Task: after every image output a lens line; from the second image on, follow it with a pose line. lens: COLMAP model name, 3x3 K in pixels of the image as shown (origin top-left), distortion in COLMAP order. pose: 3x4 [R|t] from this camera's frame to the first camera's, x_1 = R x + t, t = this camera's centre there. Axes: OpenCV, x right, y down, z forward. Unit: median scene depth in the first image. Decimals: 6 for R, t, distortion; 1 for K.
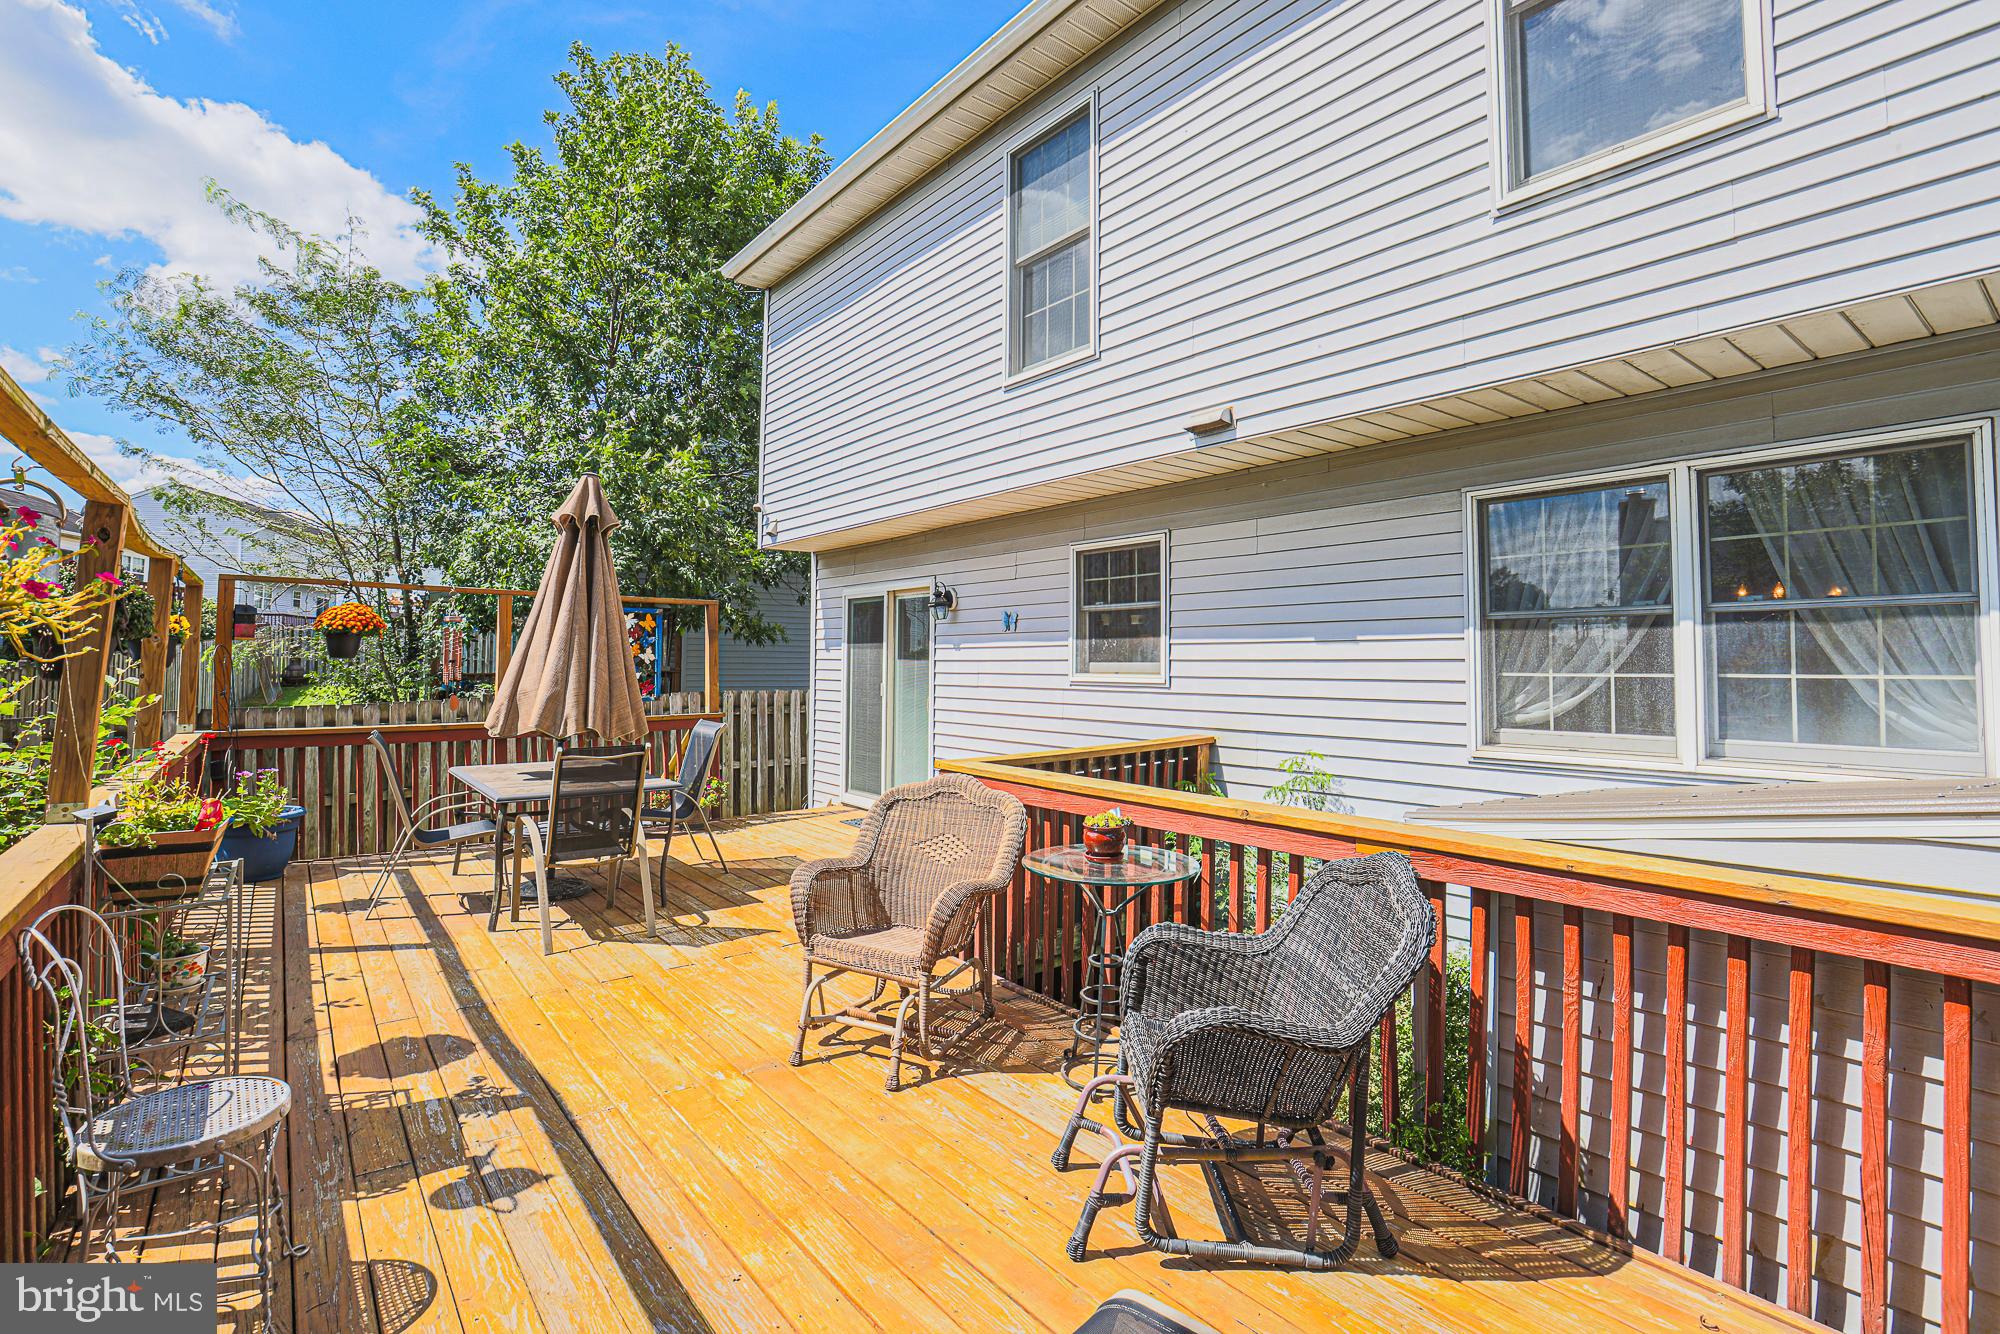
lens RADIAL K [[948.0, 0, 986.0], [0, 948.0, 665.6], [0, 0, 1]] dist [-0.028179, 0.000691]
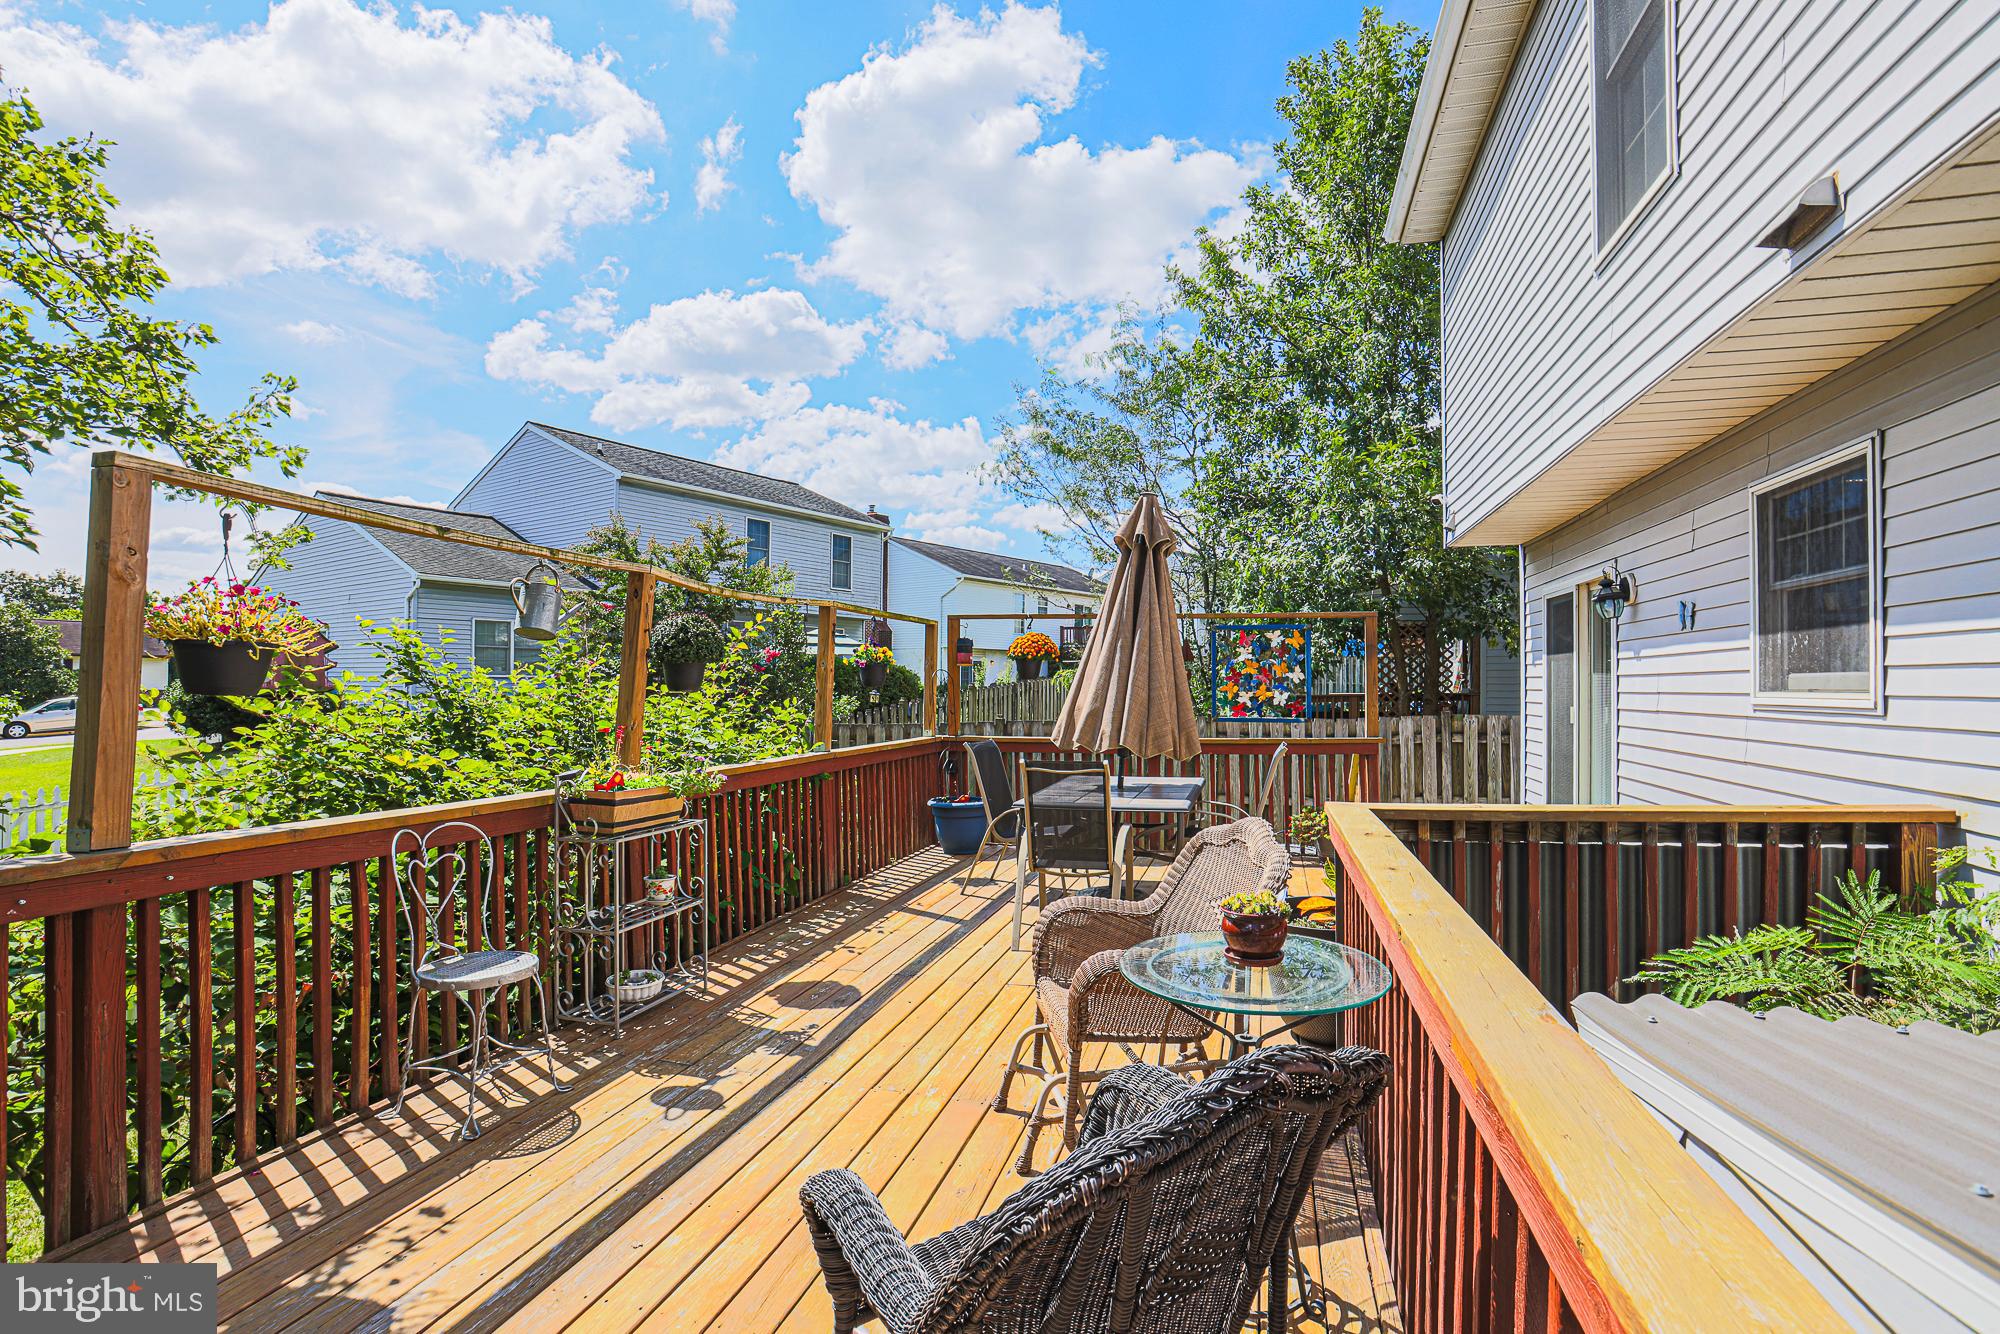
lens RADIAL K [[962.1, 0, 1003.2], [0, 962.1, 715.4], [0, 0, 1]] dist [-0.030406, 0.000276]
pose [[0.606027, 0.018825, -0.795221, 0.318466], [-0.001026, 0.999738, 0.022884, 0.011211], [0.795444, -0.013052, 0.605887, 0.258872]]
